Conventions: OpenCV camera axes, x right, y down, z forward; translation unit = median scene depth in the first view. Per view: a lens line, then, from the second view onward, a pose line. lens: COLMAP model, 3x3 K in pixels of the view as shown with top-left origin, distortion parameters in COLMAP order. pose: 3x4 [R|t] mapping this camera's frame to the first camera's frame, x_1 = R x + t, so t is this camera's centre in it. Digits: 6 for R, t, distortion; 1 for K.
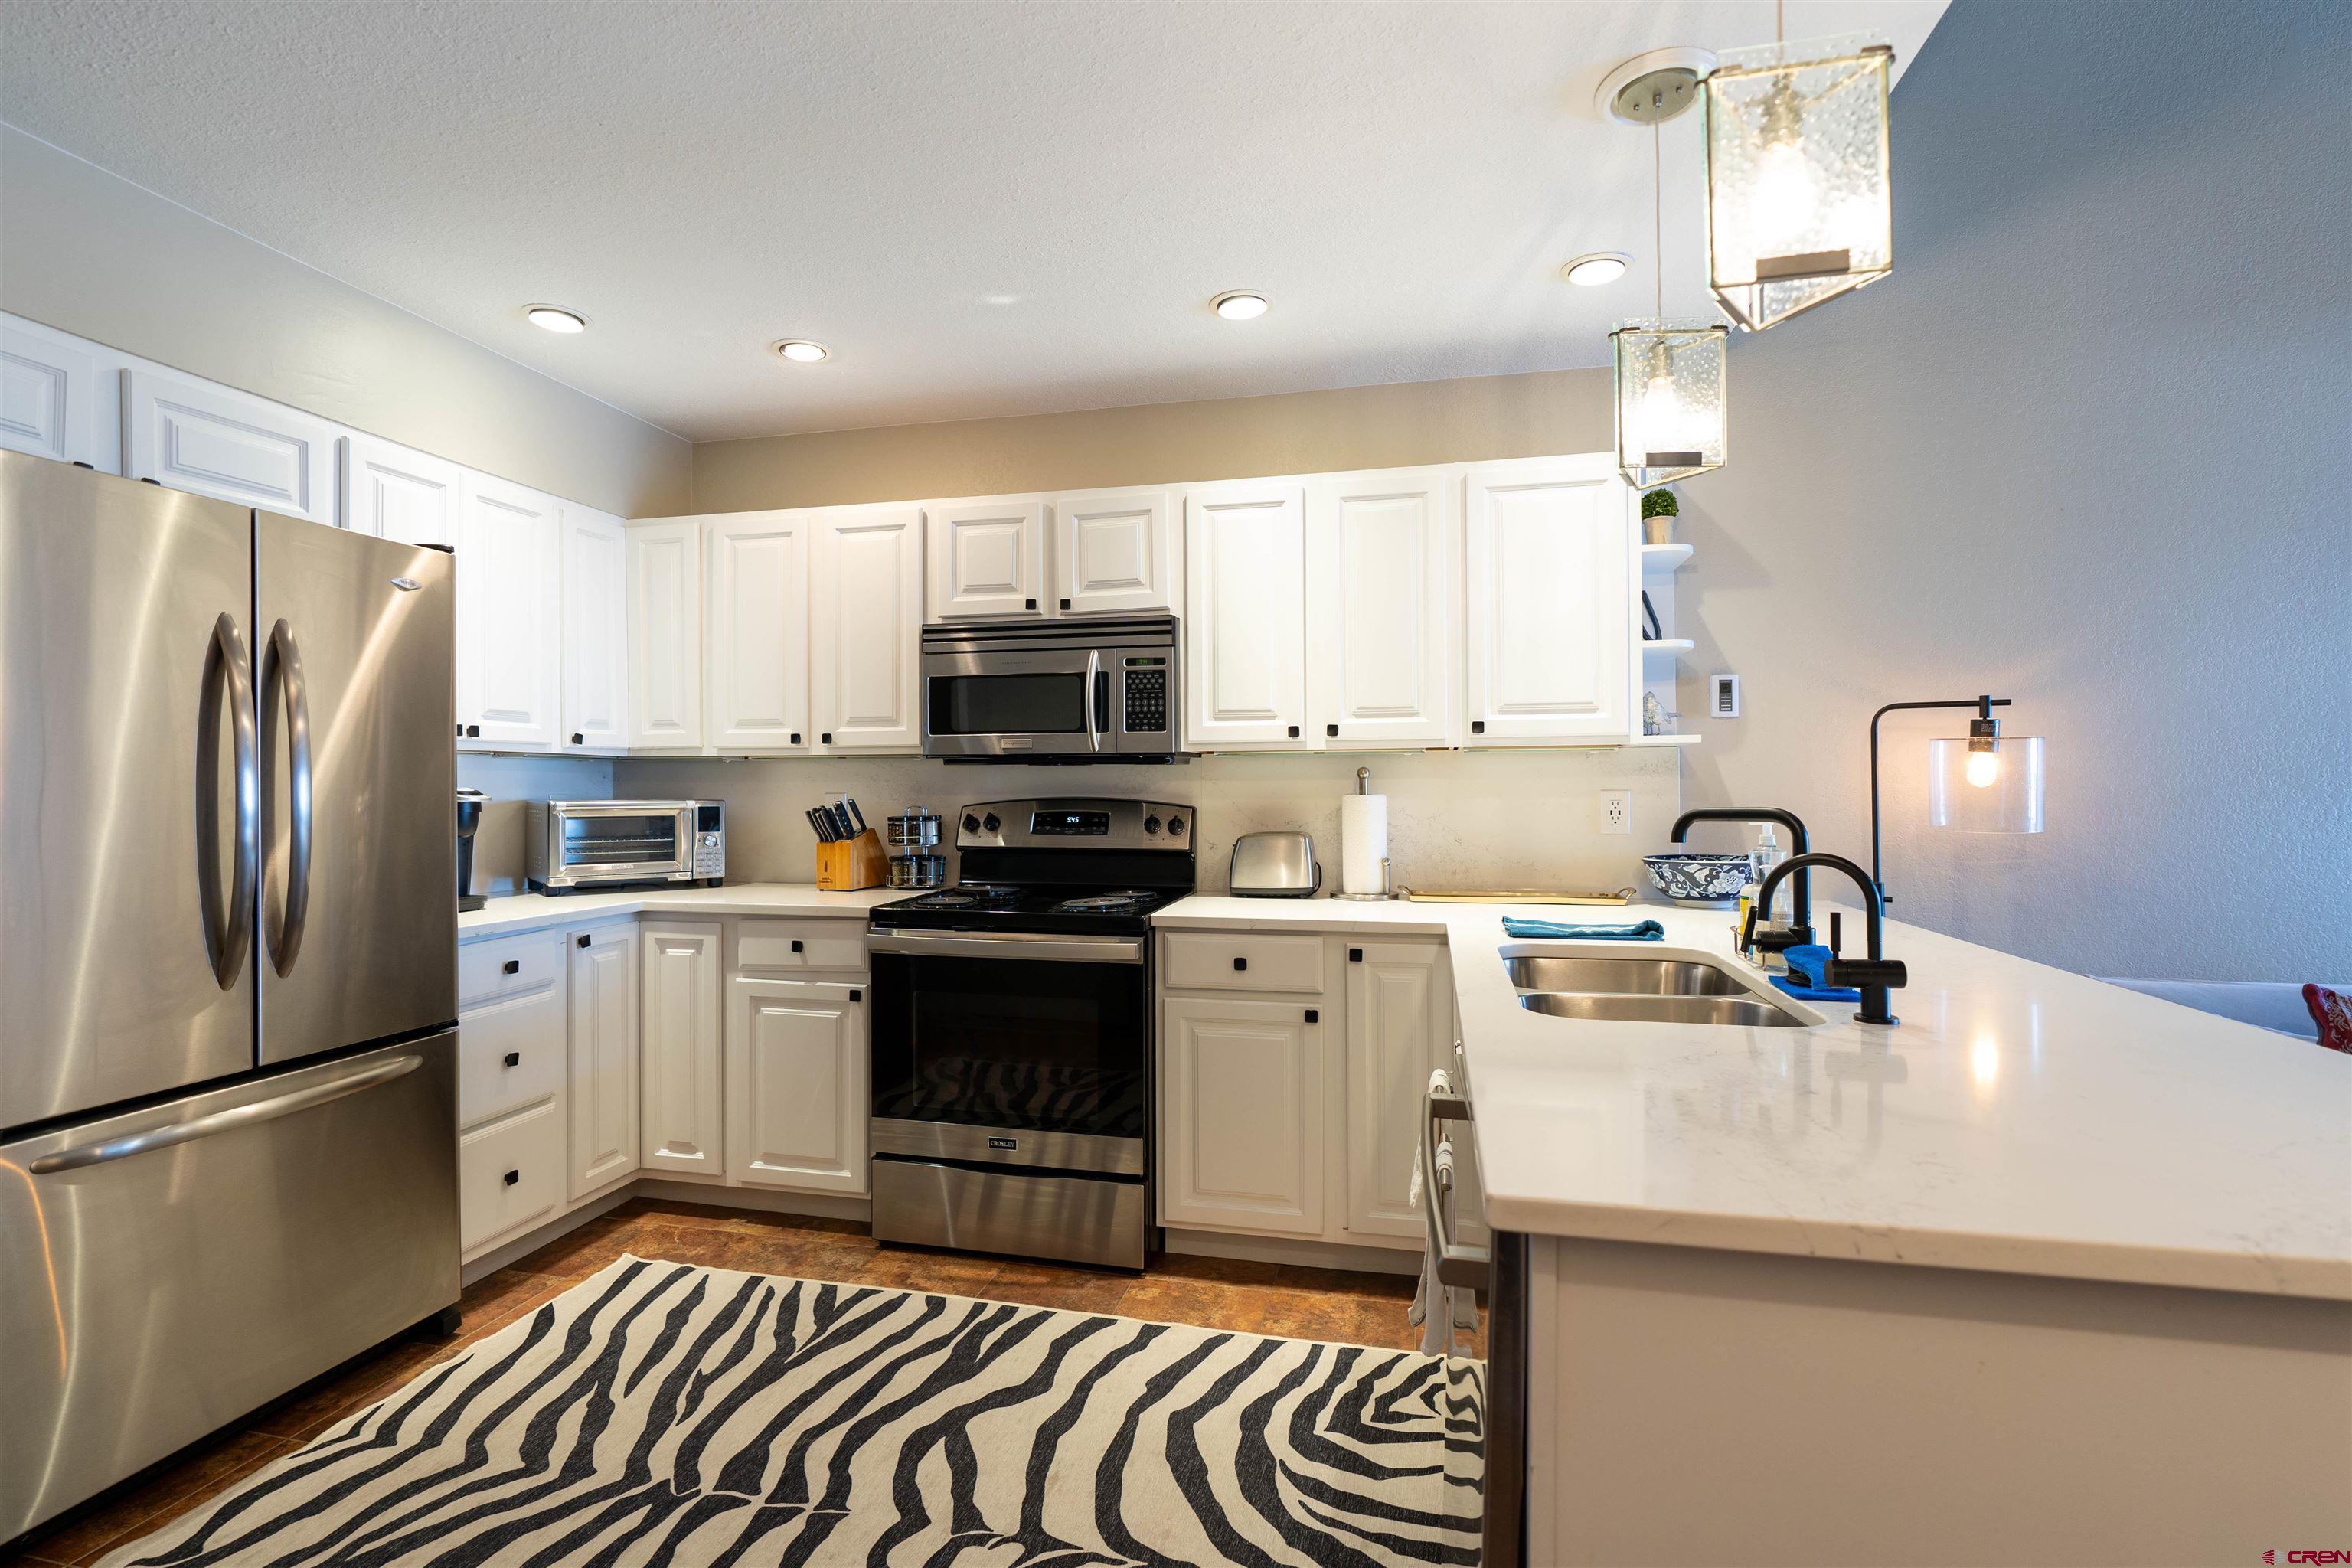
lens RADIAL K [[1103.3, 0, 1172.3], [0, 1103.3, 780.8], [0, 0, 1]] dist [-0.005176, 0.000077]
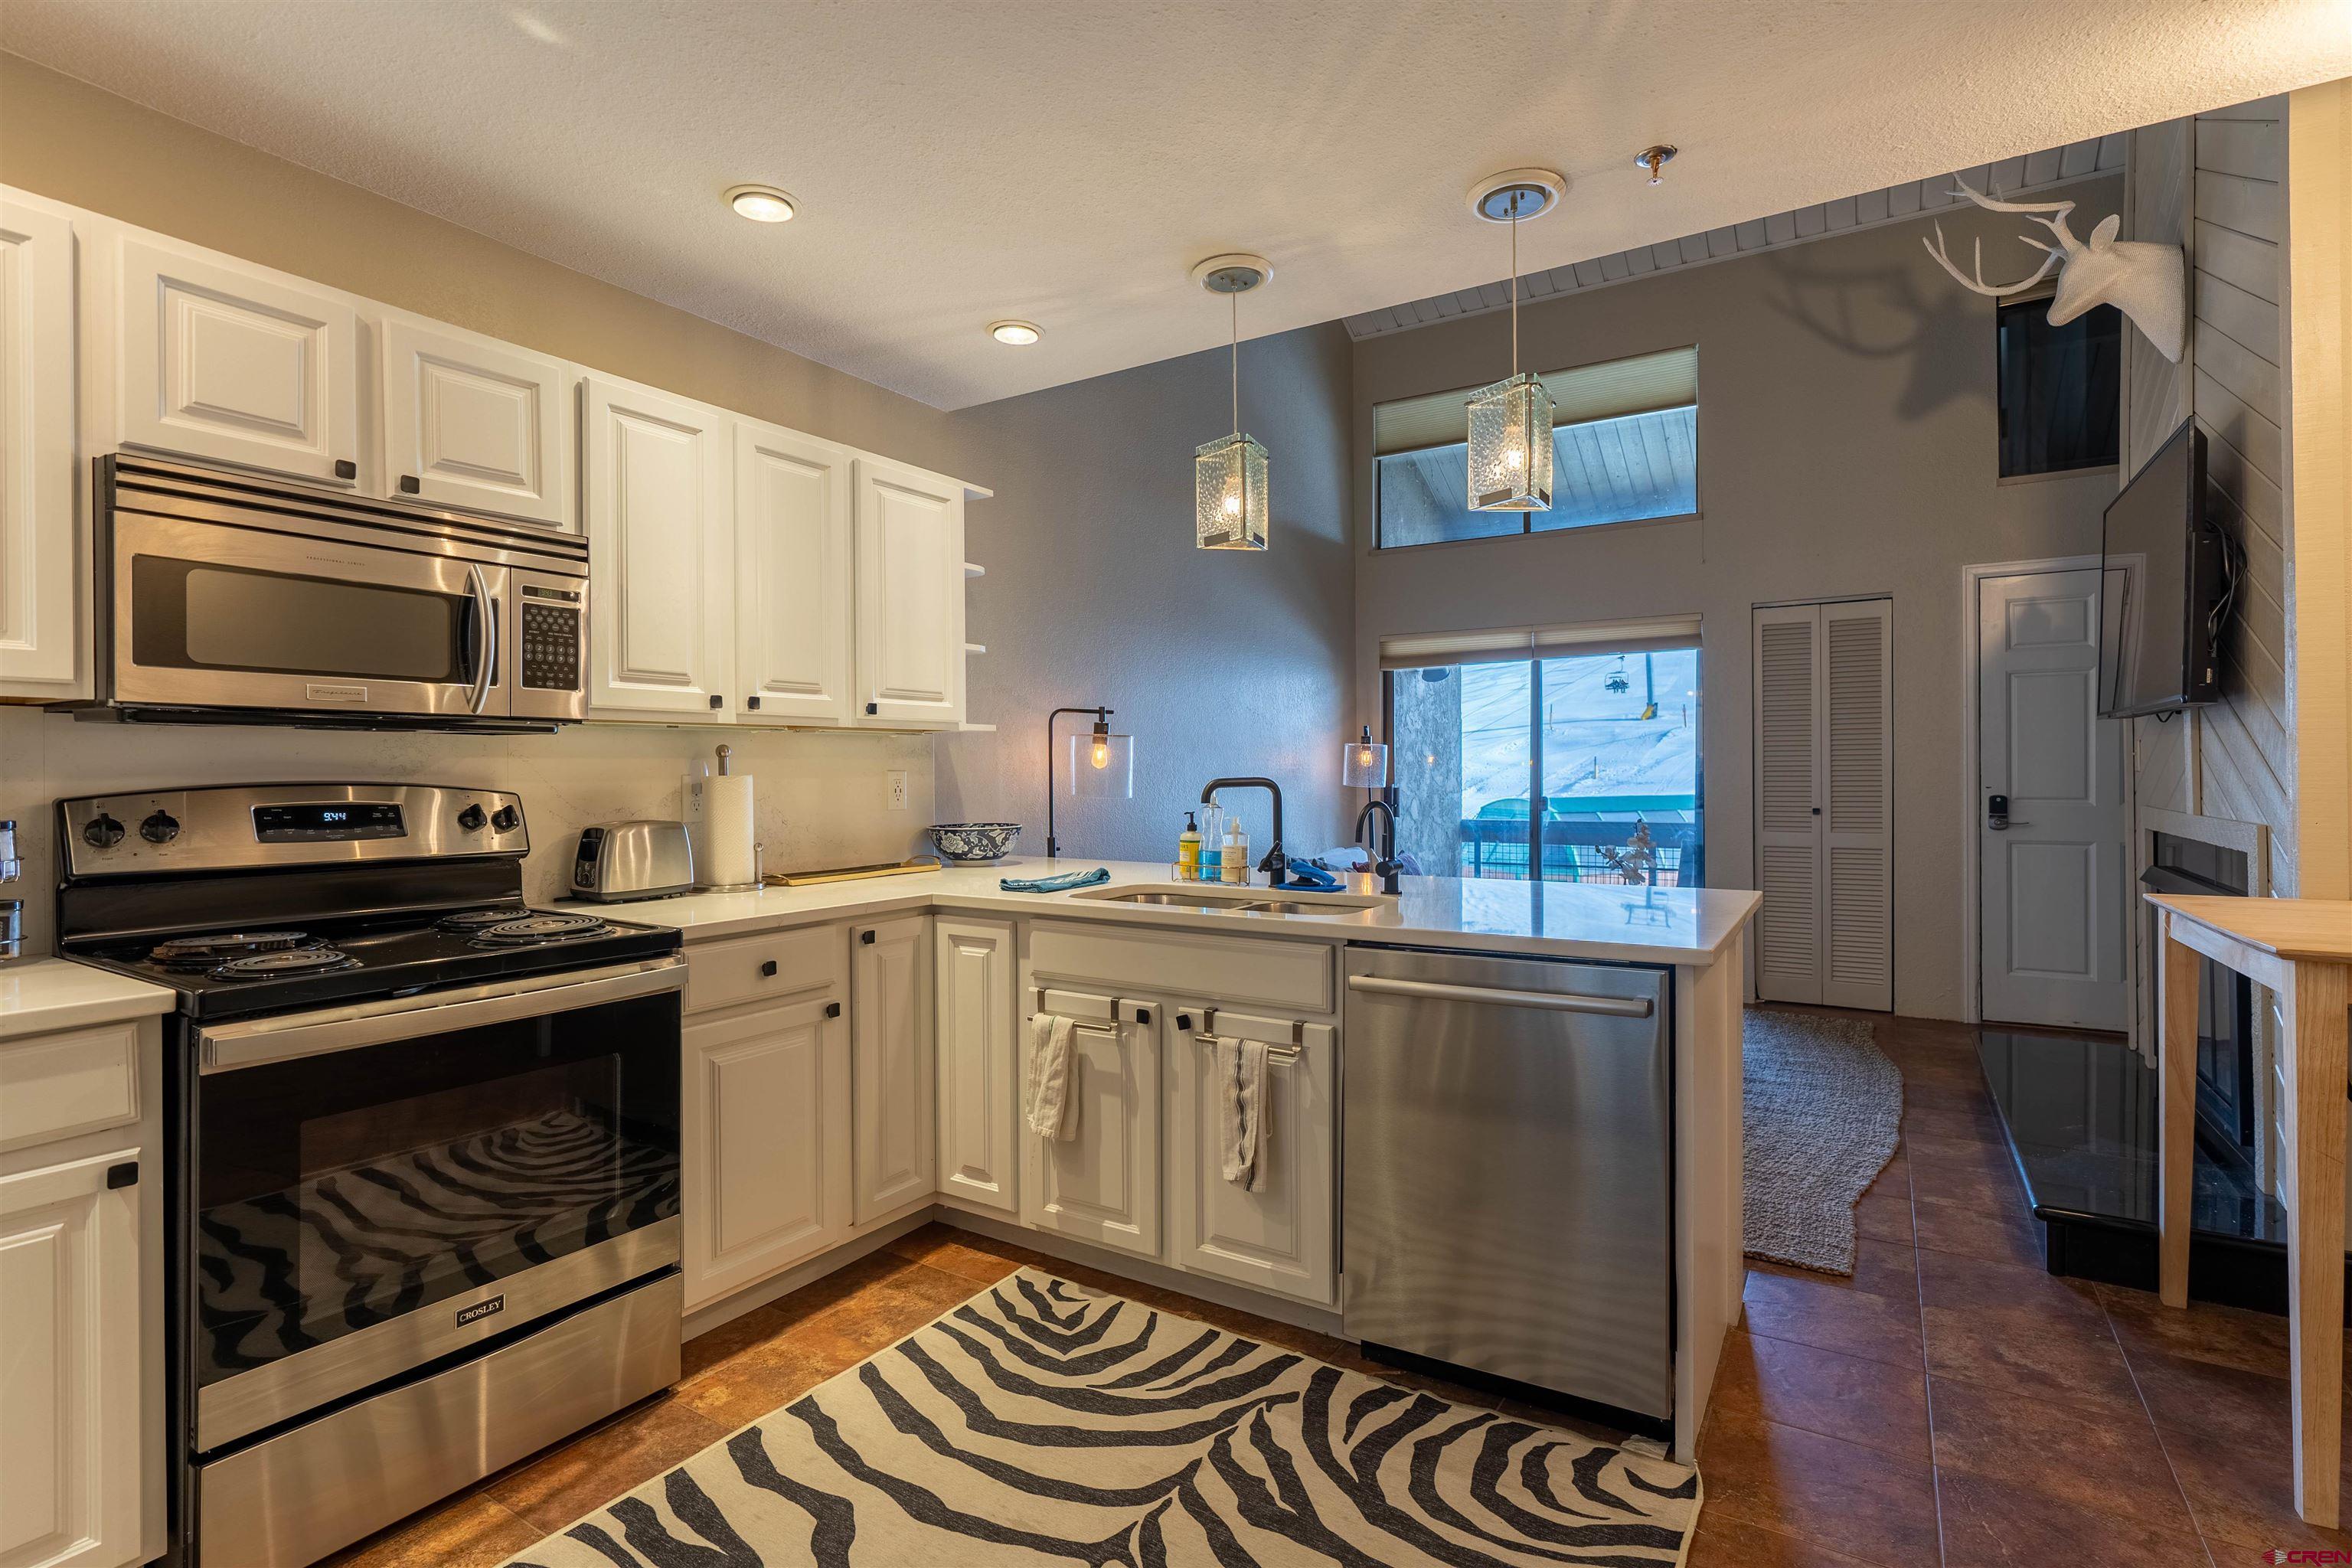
lens RADIAL K [[1117.9, 0, 1176.1], [0, 1117.9, 777.0], [0, 0, 1]] dist [-0.001666, -0.000013]
pose [[0.324971, -0.002882, 0.945719, -0.653930], [-0.001285, 0.999993, 0.003489, 0.011850], [-0.945723, -0.002349, 0.324965, 0.406583]]
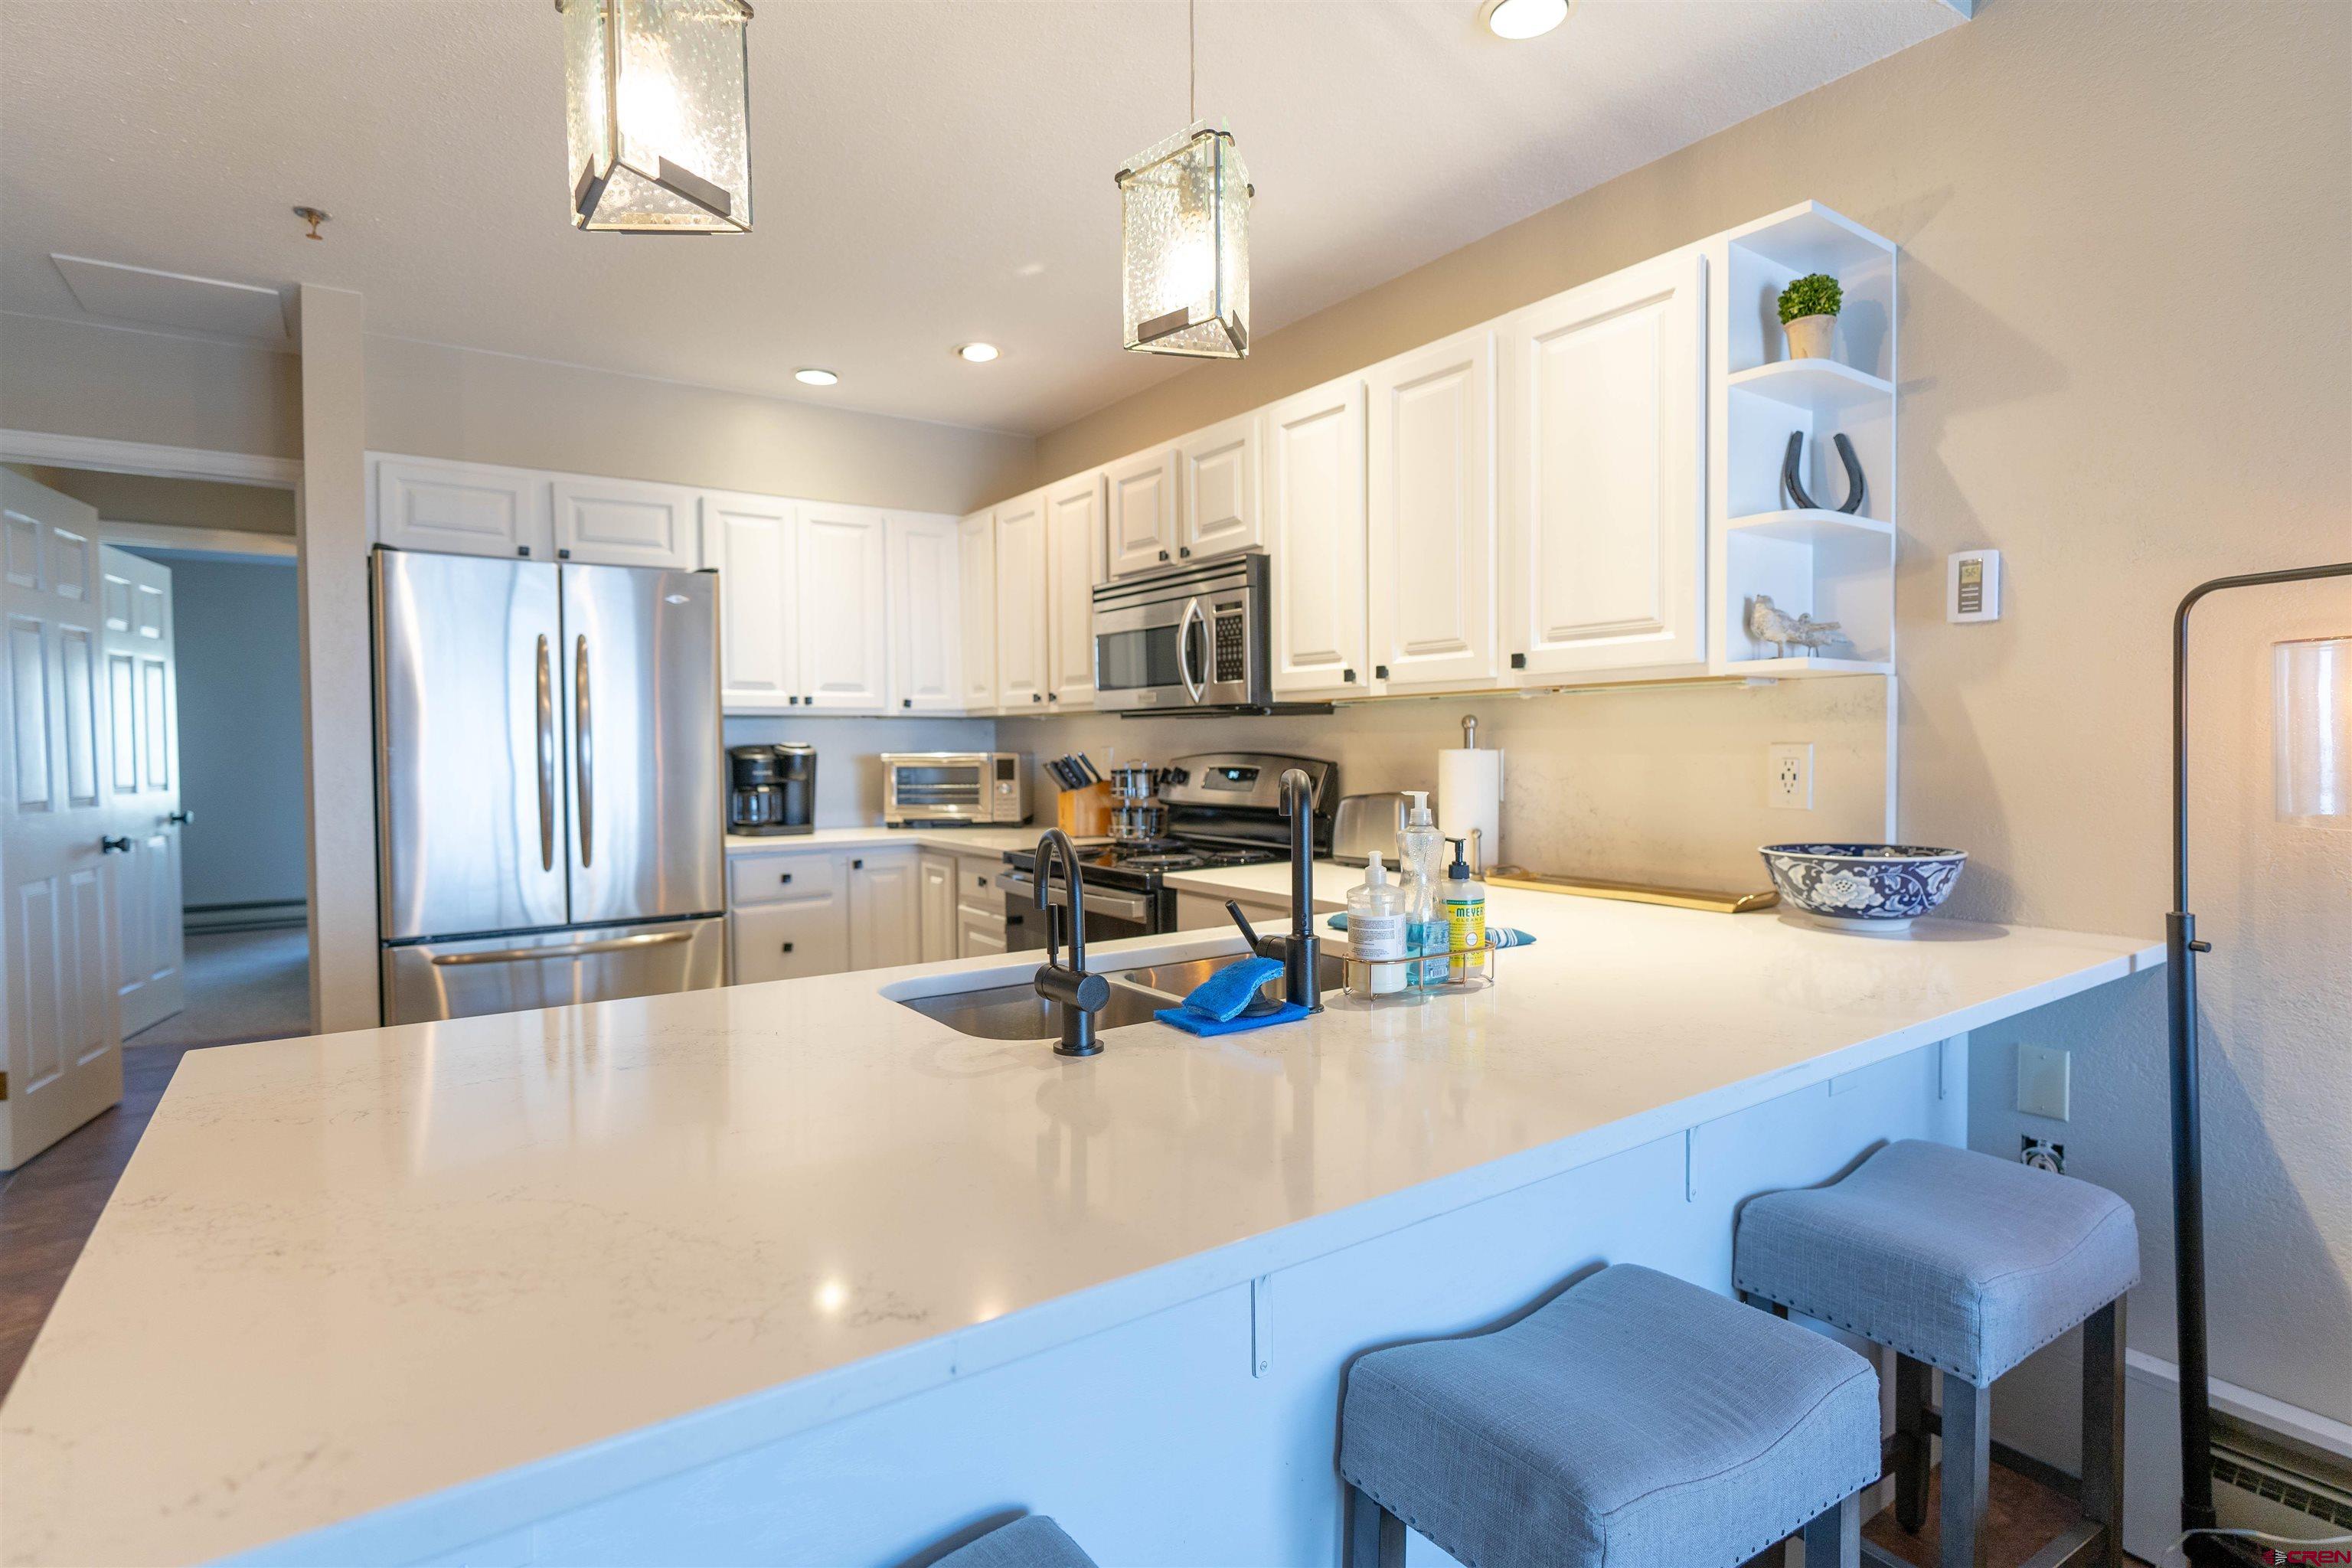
lens RADIAL K [[1196.8, 0, 1164.8], [0, 1196.8, 777.0], [0, 0, 1]] dist [-0.001590, 0.000293]
pose [[0.739339, 0.016830, -0.673123, 0.684268], [0.010204, 0.999293, 0.036194, -0.001184], [0.673256, -0.033628, 0.738645, 0.236470]]
